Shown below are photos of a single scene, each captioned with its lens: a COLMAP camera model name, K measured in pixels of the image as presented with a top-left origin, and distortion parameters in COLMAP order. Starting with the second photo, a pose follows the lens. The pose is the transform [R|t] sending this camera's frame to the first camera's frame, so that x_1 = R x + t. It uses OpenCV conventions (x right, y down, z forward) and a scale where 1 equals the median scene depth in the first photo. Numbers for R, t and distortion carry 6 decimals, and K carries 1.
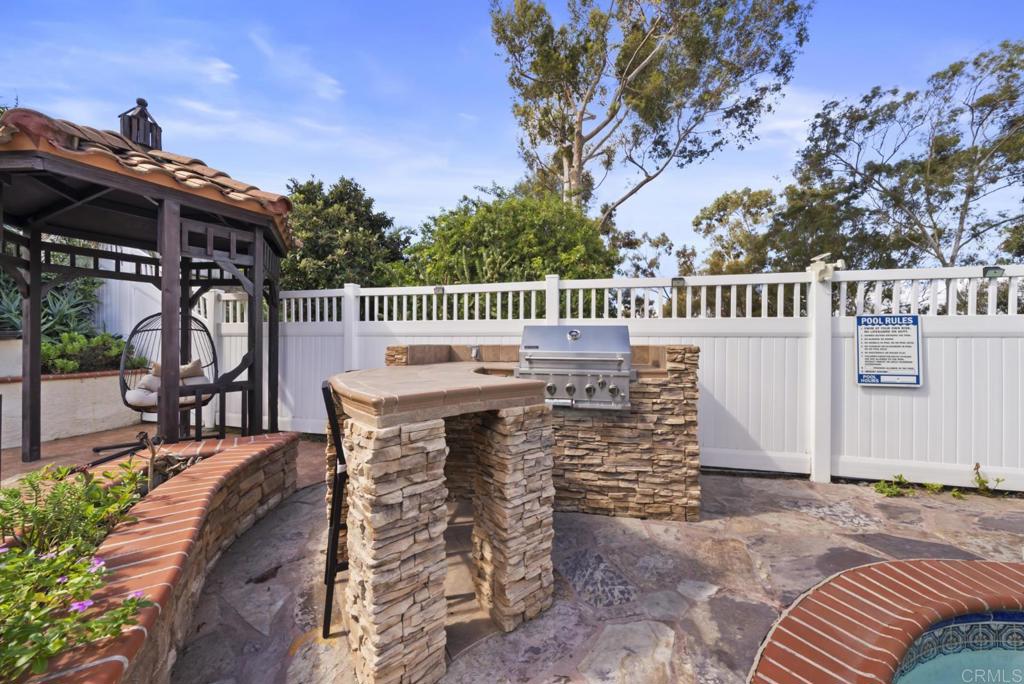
lens RADIAL K [[353.0, 0, 508.0], [0, 353.0, 339.9], [0, 0, 1]] dist [-0.000992, -0.000136]
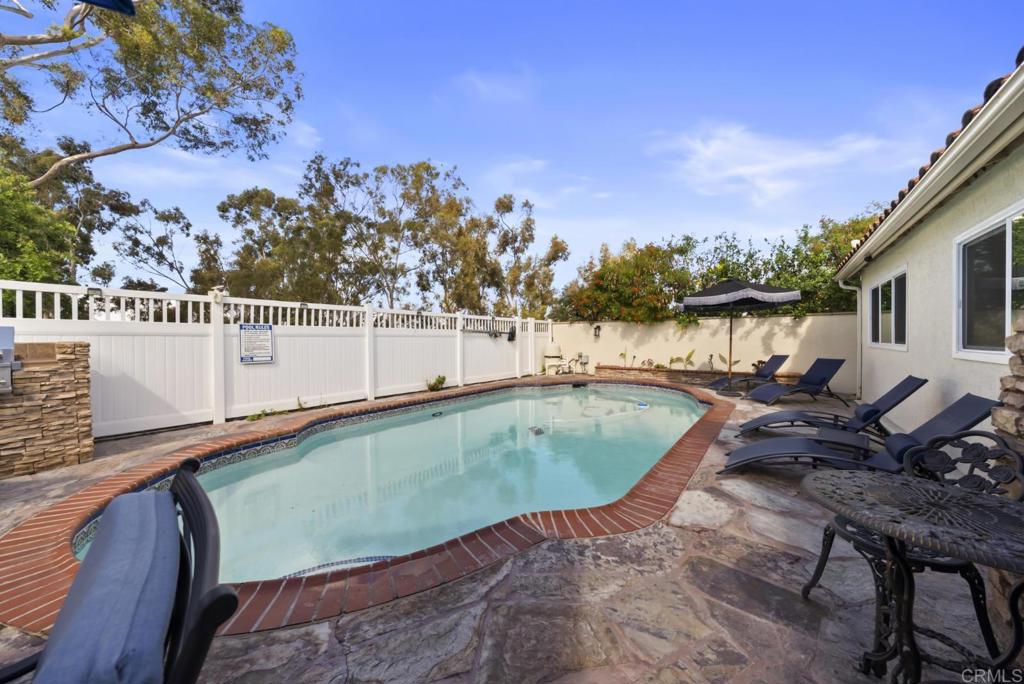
lens RADIAL K [[355.6, 0, 508.2], [0, 355.6, 341.5], [0, 0, 1]] dist [-0.001820, 0.000060]
pose [[0.408111, -0.012728, 0.912844, -0.071283], [0.002989, 0.999916, 0.012605, 0.000265], [-0.912927, -0.002416, 0.408115, -0.880404]]
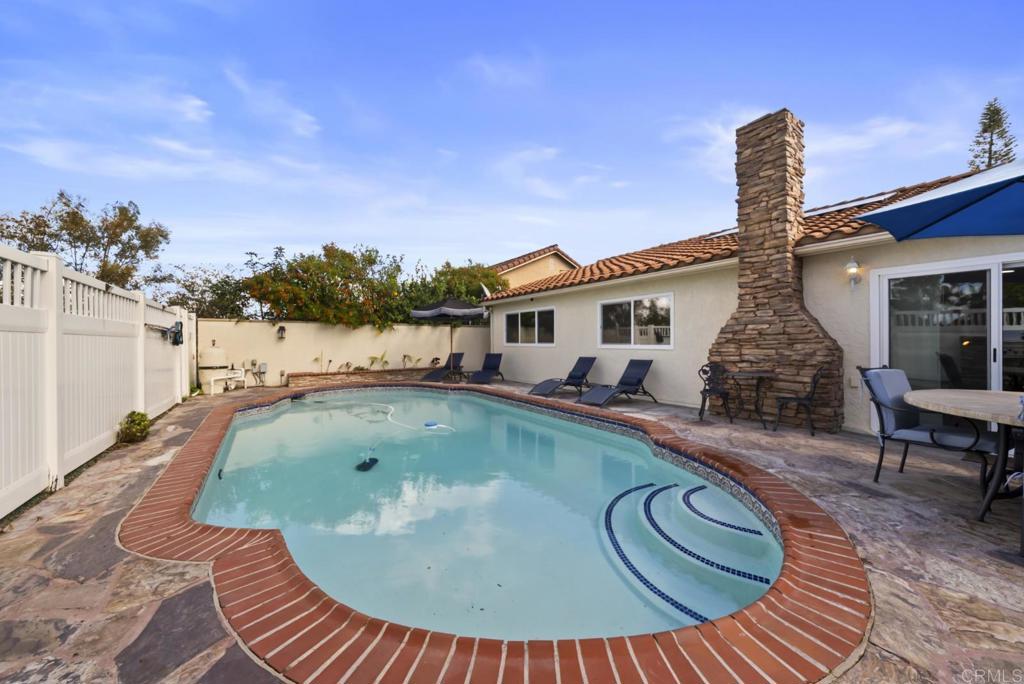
lens RADIAL K [[355.6, 0, 508.2], [0, 355.6, 341.5], [0, 0, 1]] dist [-0.001820, 0.000060]
pose [[-0.735400, -0.001466, 0.677632, 0.105984], [-0.000704, 0.999999, 0.001399, 0.008544], [-0.677633, 0.000552, -0.735400, 0.743445]]
